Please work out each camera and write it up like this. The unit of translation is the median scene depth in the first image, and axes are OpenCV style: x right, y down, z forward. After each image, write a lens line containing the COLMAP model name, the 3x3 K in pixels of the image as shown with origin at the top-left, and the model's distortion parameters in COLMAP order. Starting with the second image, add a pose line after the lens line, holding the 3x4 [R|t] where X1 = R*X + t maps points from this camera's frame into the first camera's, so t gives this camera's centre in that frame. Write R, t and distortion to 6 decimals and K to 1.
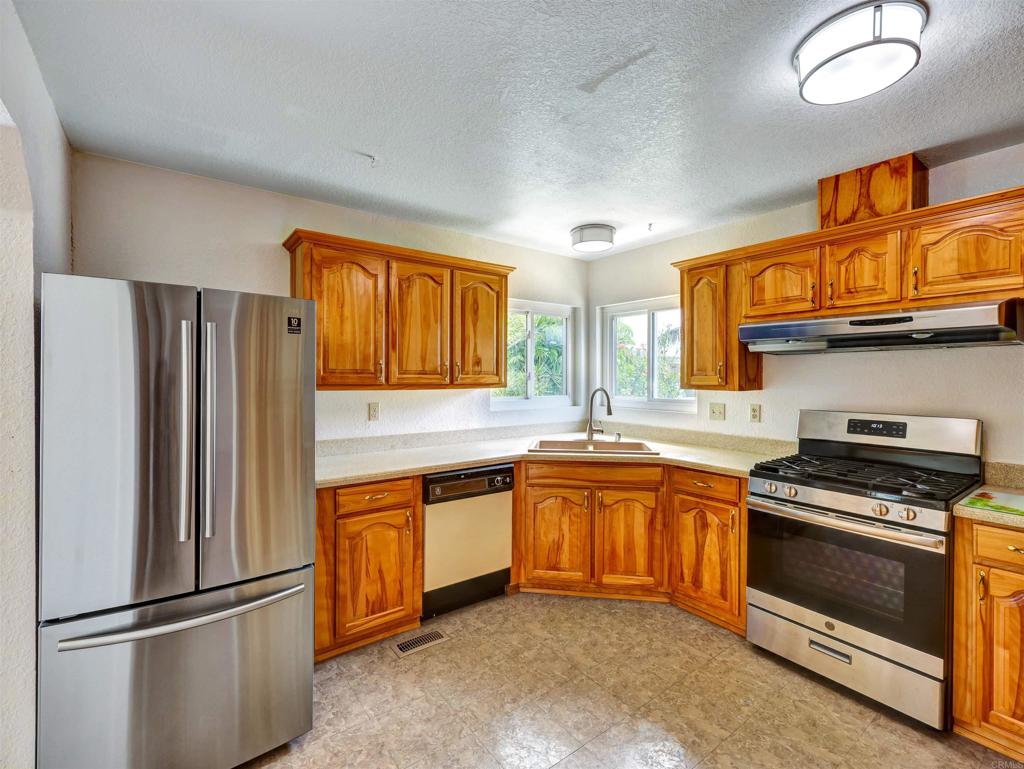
lens RADIAL K [[461.1, 0, 507.4], [0, 461.1, 378.4], [0, 0, 1]] dist [0.001539, -0.000163]
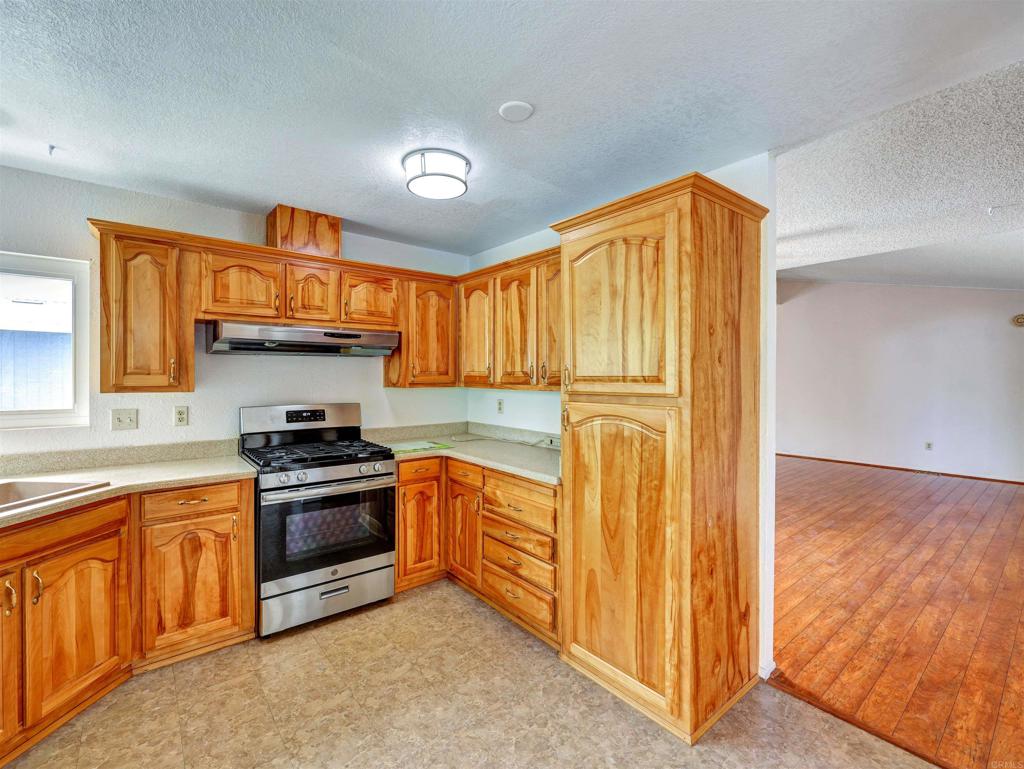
lens RADIAL K [[461.1, 0, 507.9], [0, 461.1, 379.4], [0, 0, 1]] dist [0.001539, -0.000163]
pose [[-0.044501, -0.006946, 0.998985, -0.460659], [0.006042, 0.999956, 0.007222, -0.000154], [-0.998991, 0.006357, -0.044457, 0.452486]]
